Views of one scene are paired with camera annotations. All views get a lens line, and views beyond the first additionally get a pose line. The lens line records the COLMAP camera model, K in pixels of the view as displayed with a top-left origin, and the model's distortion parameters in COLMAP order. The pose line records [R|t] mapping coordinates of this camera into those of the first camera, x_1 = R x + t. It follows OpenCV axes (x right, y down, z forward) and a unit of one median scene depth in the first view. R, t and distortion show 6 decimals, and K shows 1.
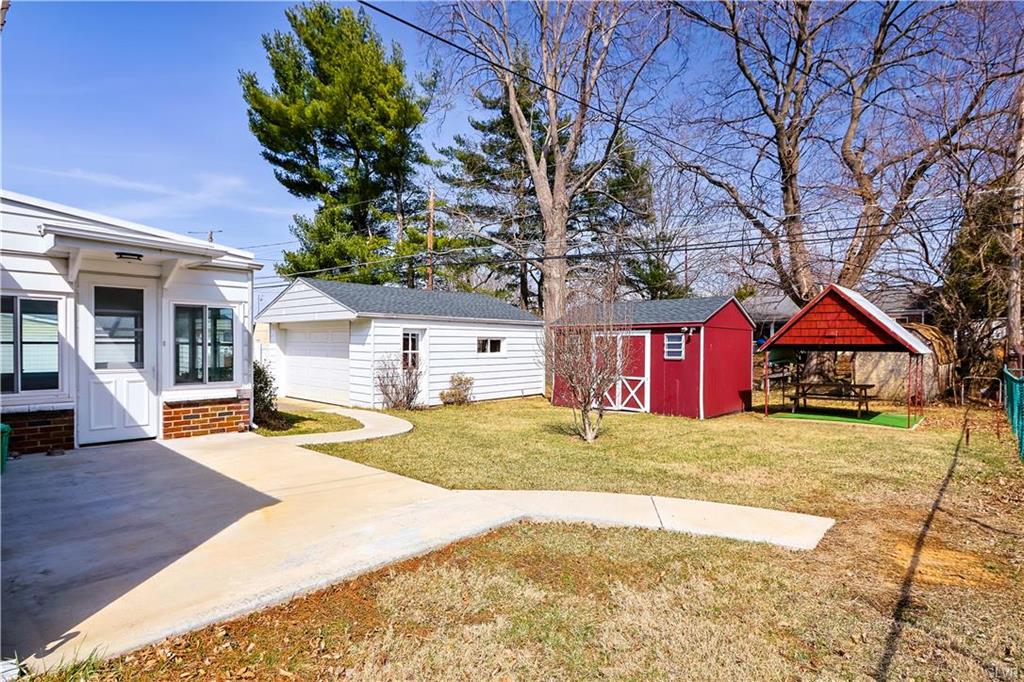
lens RADIAL K [[526.3, 0, 500.3], [0, 526.3, 347.5], [0, 0, 1]] dist [-0.013707, 0.003182]
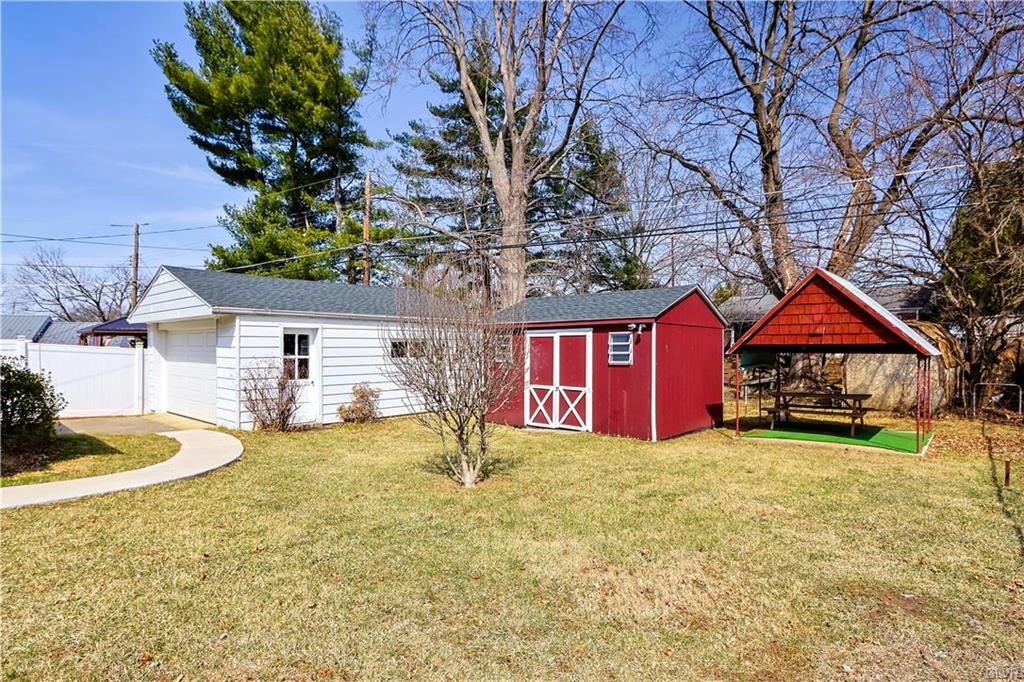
lens RADIAL K [[526.3, 0, 500.4], [0, 526.3, 348.2], [0, 0, 1]] dist [-0.013707, 0.003182]
pose [[0.999870, -0.005862, 0.015032, 0.121045], [0.005956, 0.999963, -0.006228, 0.001354], [-0.014995, 0.006316, 0.999868, 0.184847]]
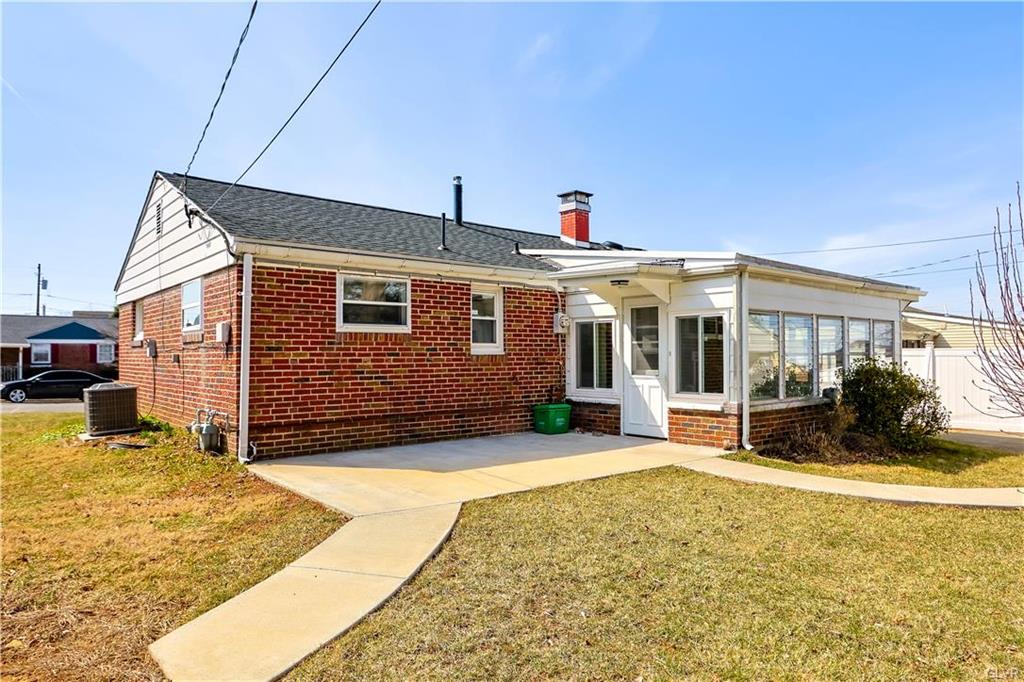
lens RADIAL K [[652.7, 0, 520.0], [0, 652.7, 346.6], [0, 0, 1]] dist [-0.023291, 0.008673]
pose [[-0.104102, -0.018864, -0.994388, 0.344700], [-0.004724, 0.999818, -0.018472, 0.001871], [0.994555, 0.002775, -0.104172, 0.387081]]
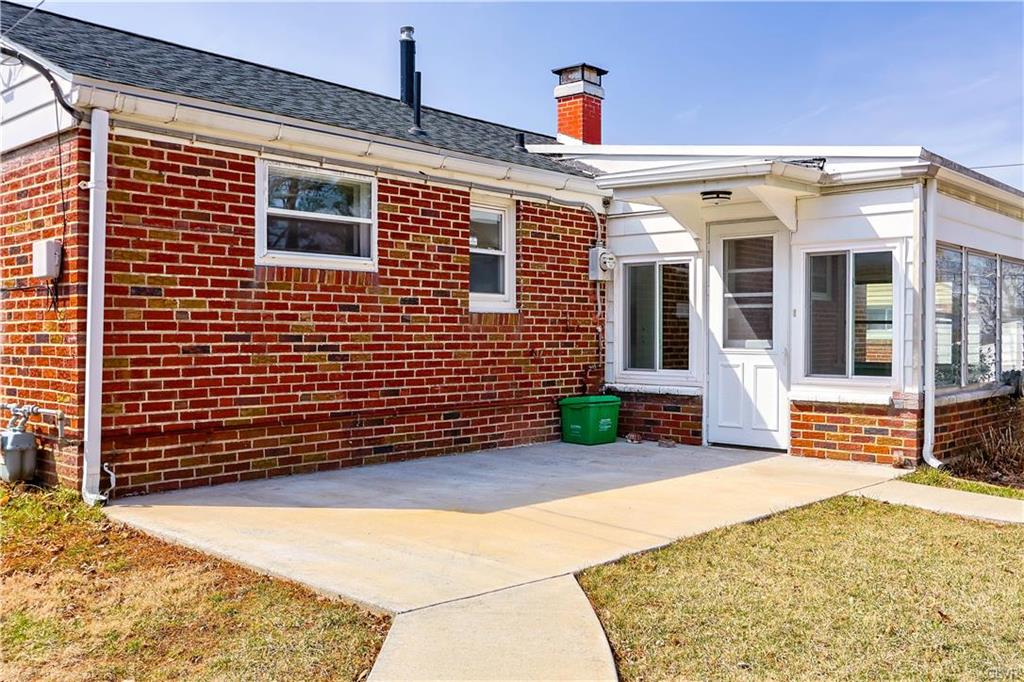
lens RADIAL K [[931.1, 0, 530.7], [0, 931.1, 343.5], [0, 0, 1]] dist [-0.006186, 0.000000]
pose [[0.025142, 0.005743, -0.999667, 0.254687], [-0.010841, 0.999926, 0.005472, 0.013382], [0.999625, 0.010700, 0.025203, 0.294016]]
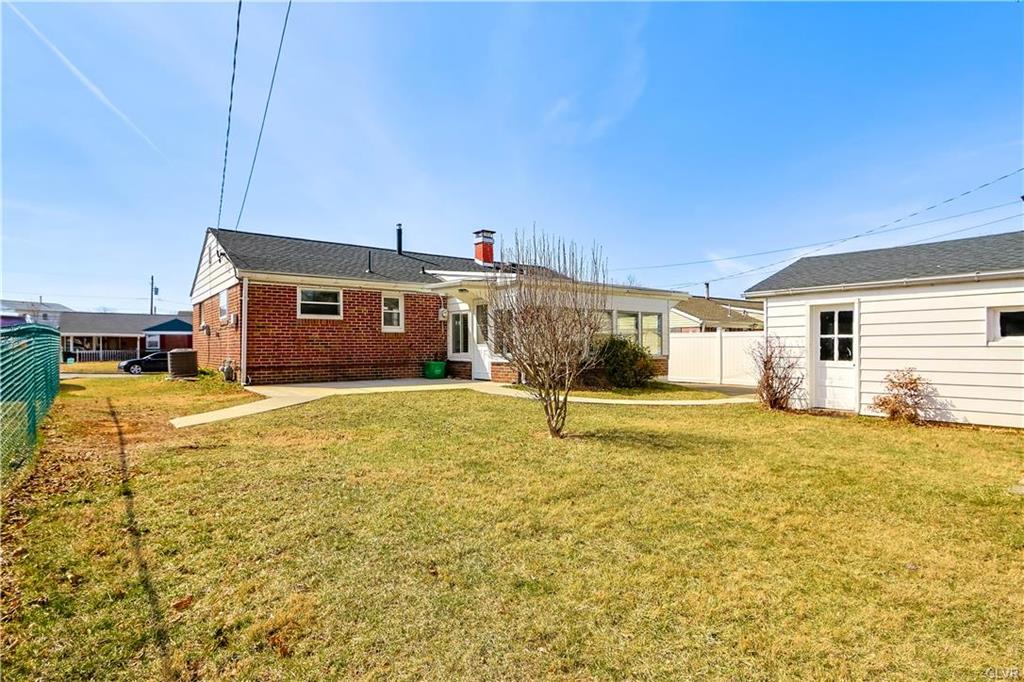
lens RADIAL K [[526.3, 0, 511.7], [0, 526.3, 345.3], [0, 0, 1]] dist [-0.013707, 0.003182]
pose [[-0.145400, -0.007012, -0.989348, 0.579075], [-0.004109, 0.999971, -0.006484, 0.025867], [0.989364, 0.003123, -0.145425, 0.628206]]
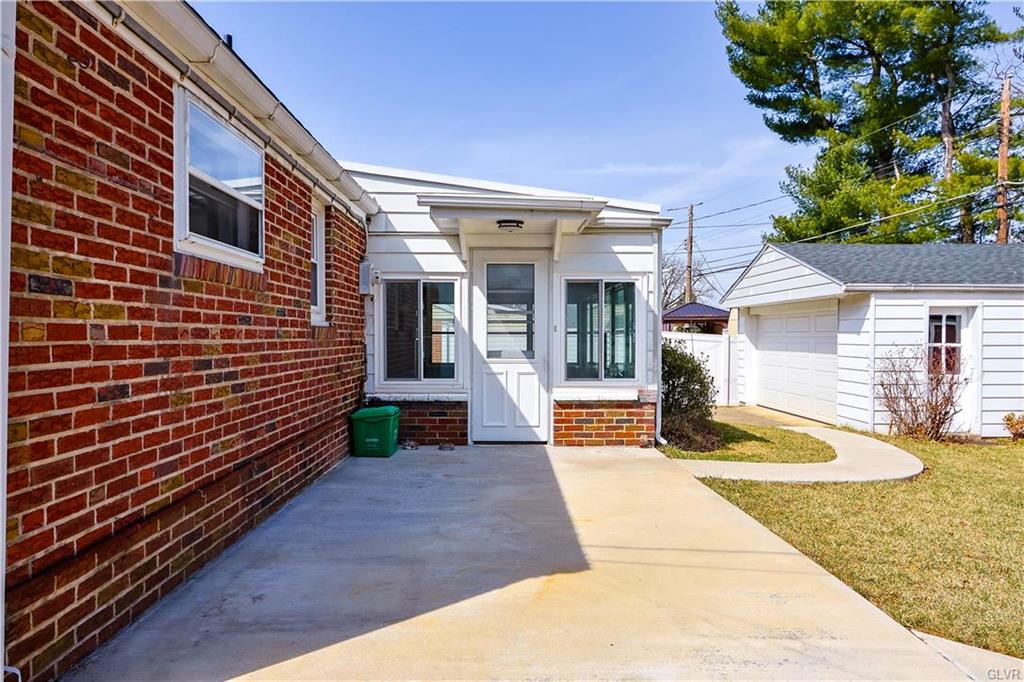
lens RADIAL K [[652.7, 0, 510.4], [0, 652.7, 348.9], [0, 0, 1]] dist [-0.023291, 0.008673]
pose [[0.691357, 0.007984, -0.722469, 0.022002], [-0.002801, 0.999961, 0.008370, 0.007277], [0.722508, -0.003763, 0.691352, 0.113745]]
